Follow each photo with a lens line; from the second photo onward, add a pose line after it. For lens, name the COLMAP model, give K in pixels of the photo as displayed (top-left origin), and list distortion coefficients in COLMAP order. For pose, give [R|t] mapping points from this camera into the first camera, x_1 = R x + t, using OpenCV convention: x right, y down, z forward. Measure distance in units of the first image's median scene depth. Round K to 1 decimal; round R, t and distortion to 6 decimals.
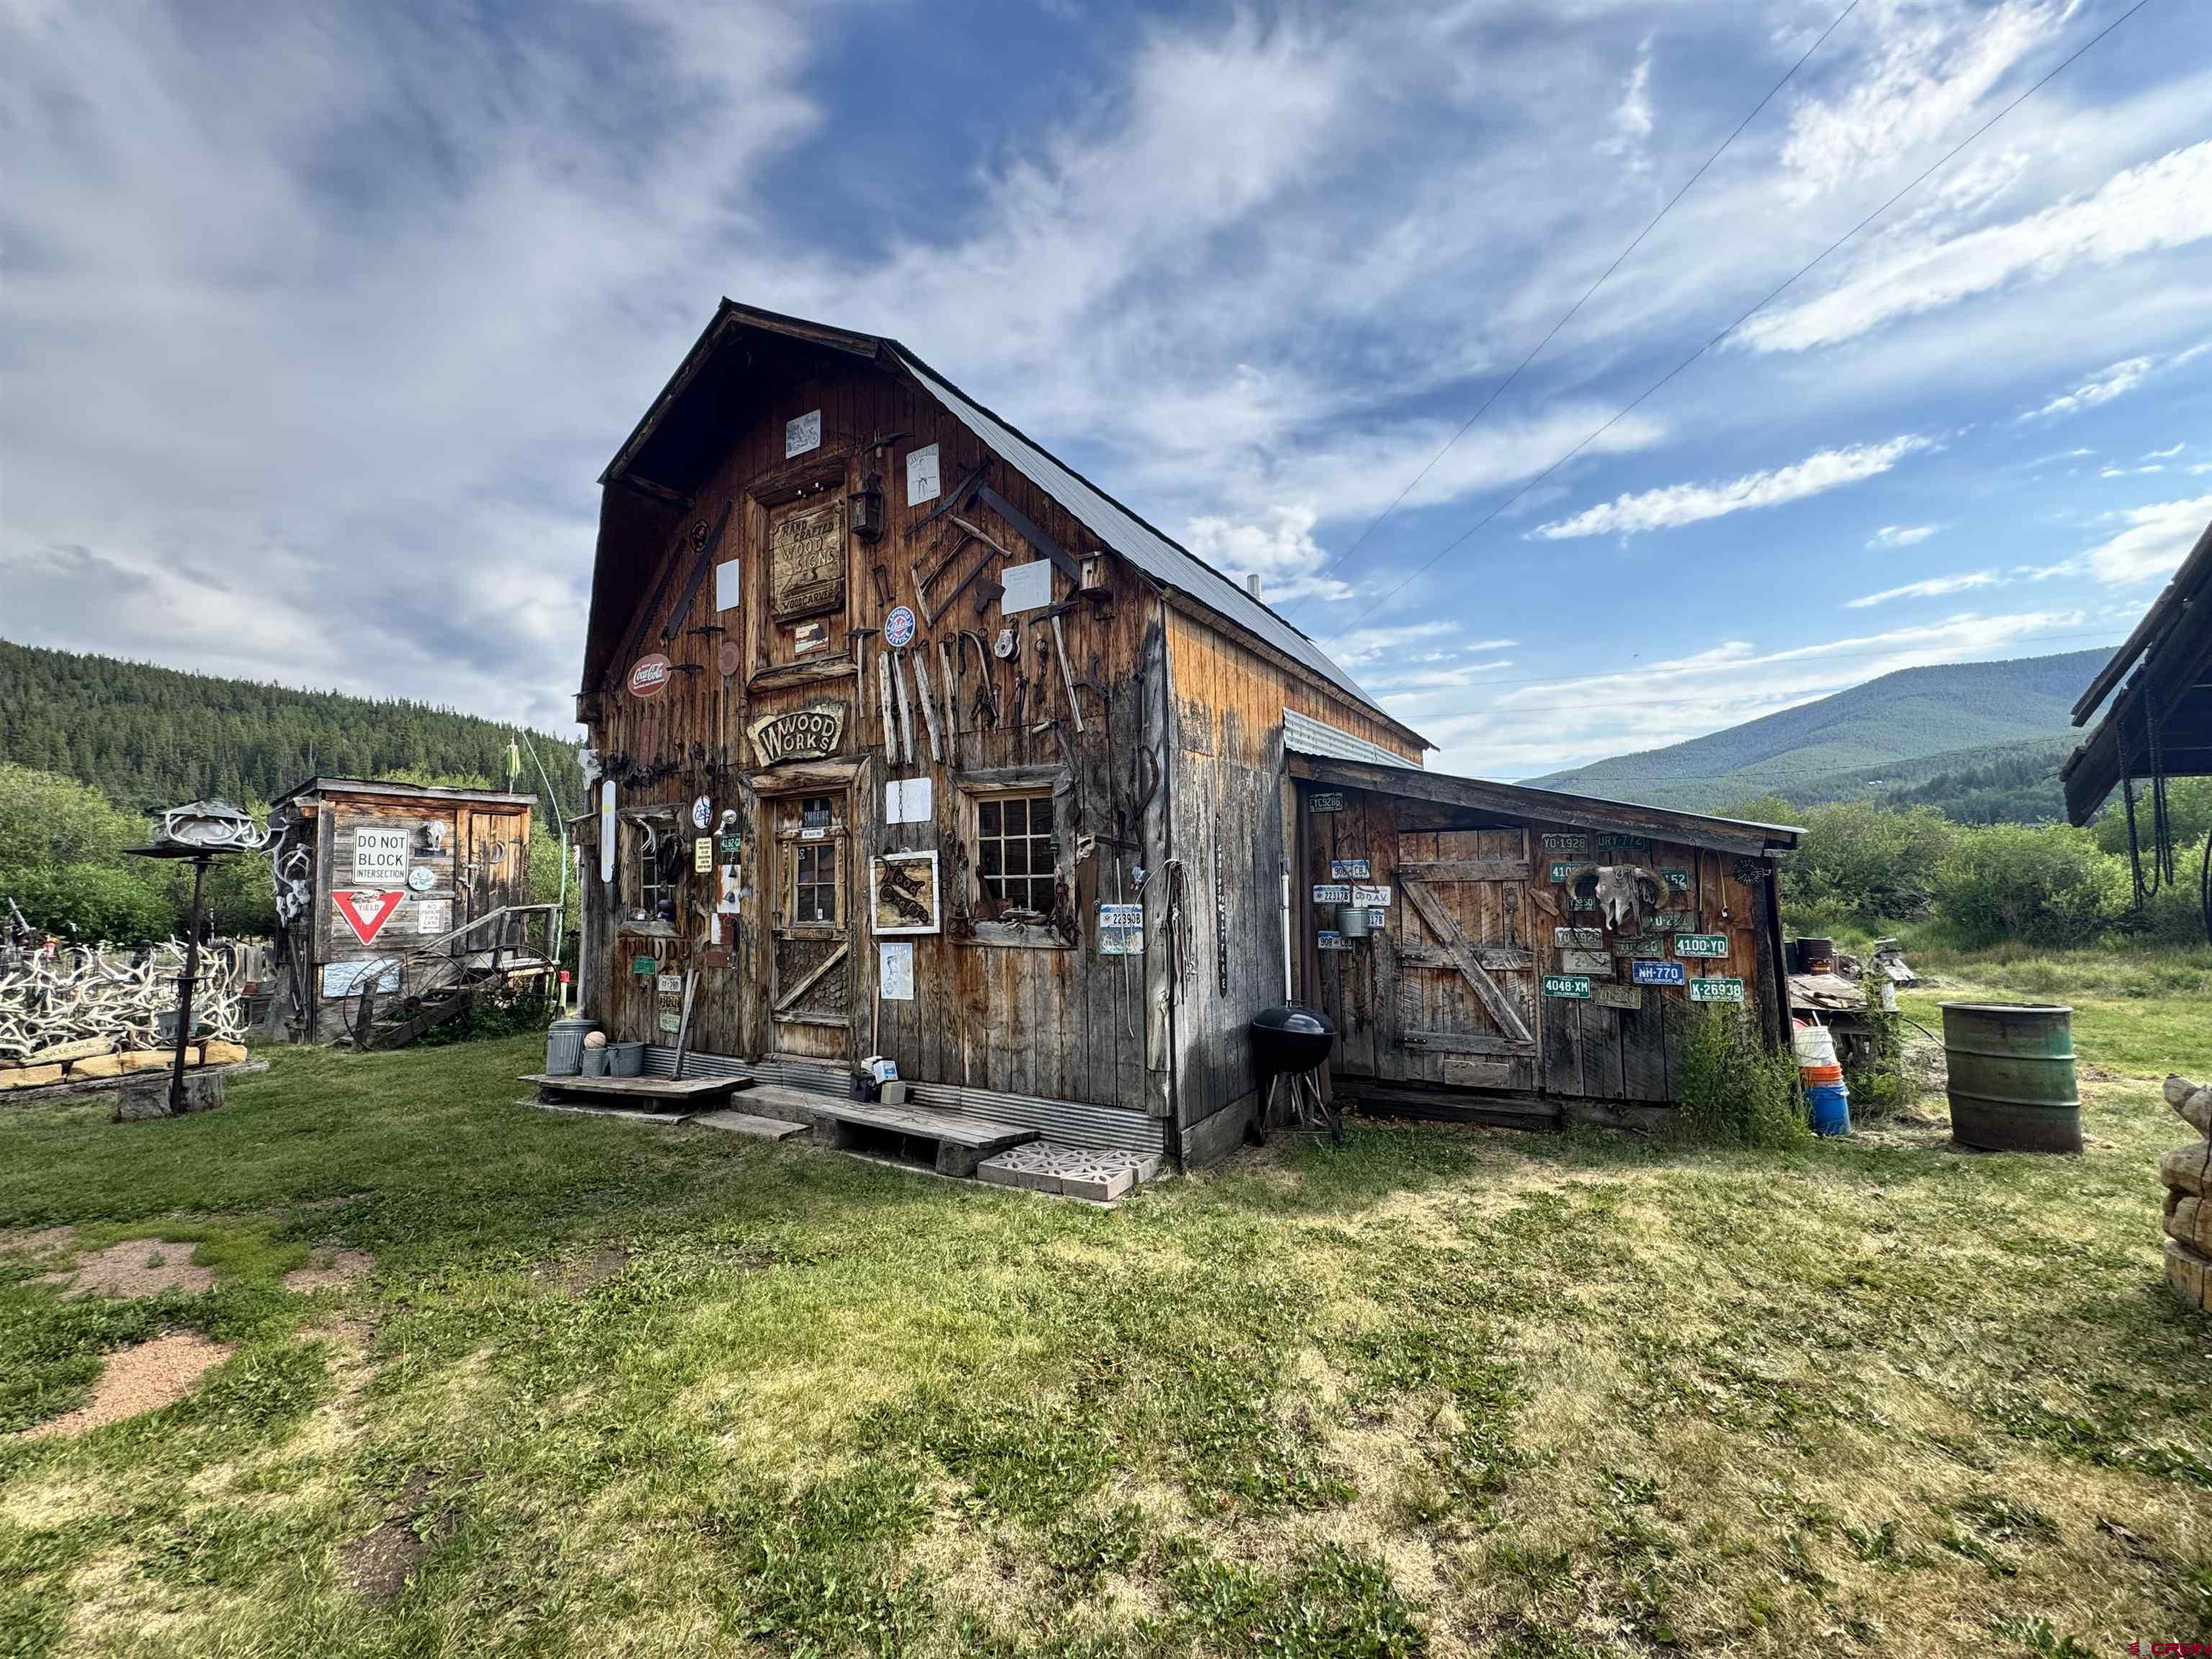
lens RADIAL K [[873.2, 0, 1105.6], [0, 873.2, 827.2], [0, 0, 1]] dist [-0.001449, -0.000427]
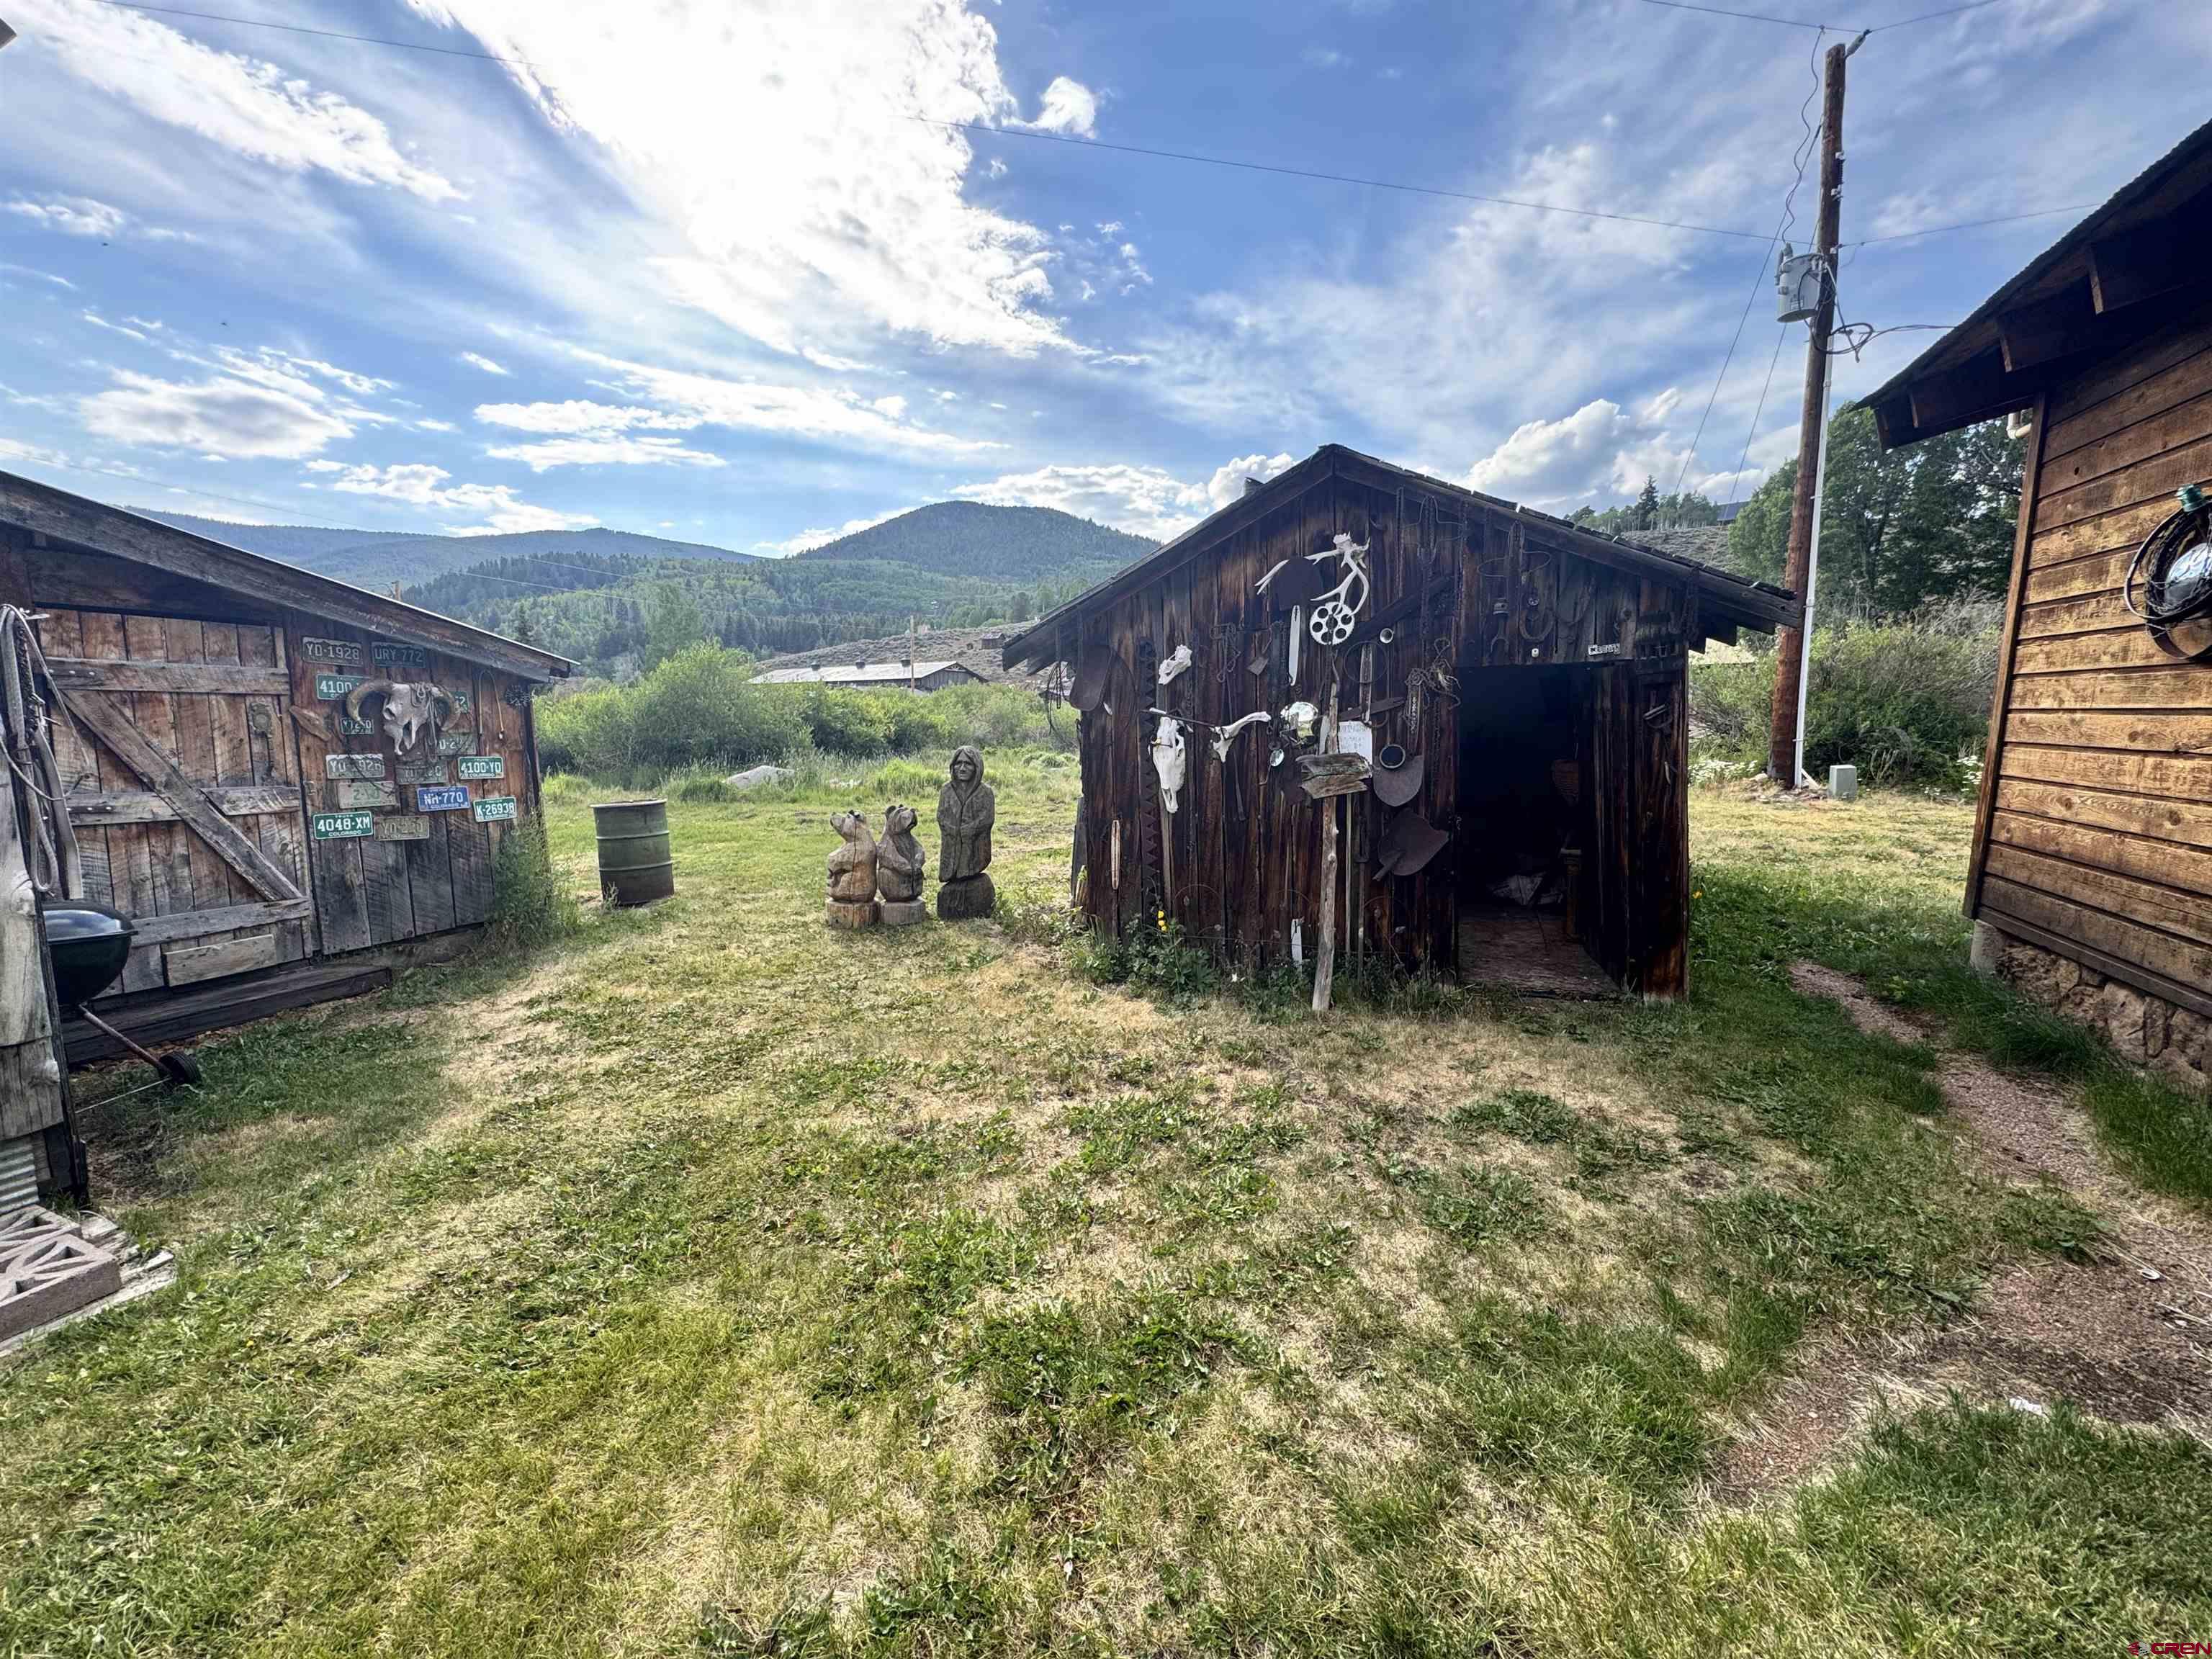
lens RADIAL K [[873.2, 0, 1104.8], [0, 873.2, 825.9], [0, 0, 1]] dist [-0.001449, -0.000427]
pose [[-0.129154, -0.096279, 0.986940, -0.425046], [-0.060928, 0.994165, 0.089010, 0.068852], [-0.989751, -0.048636, -0.134266, 0.414880]]
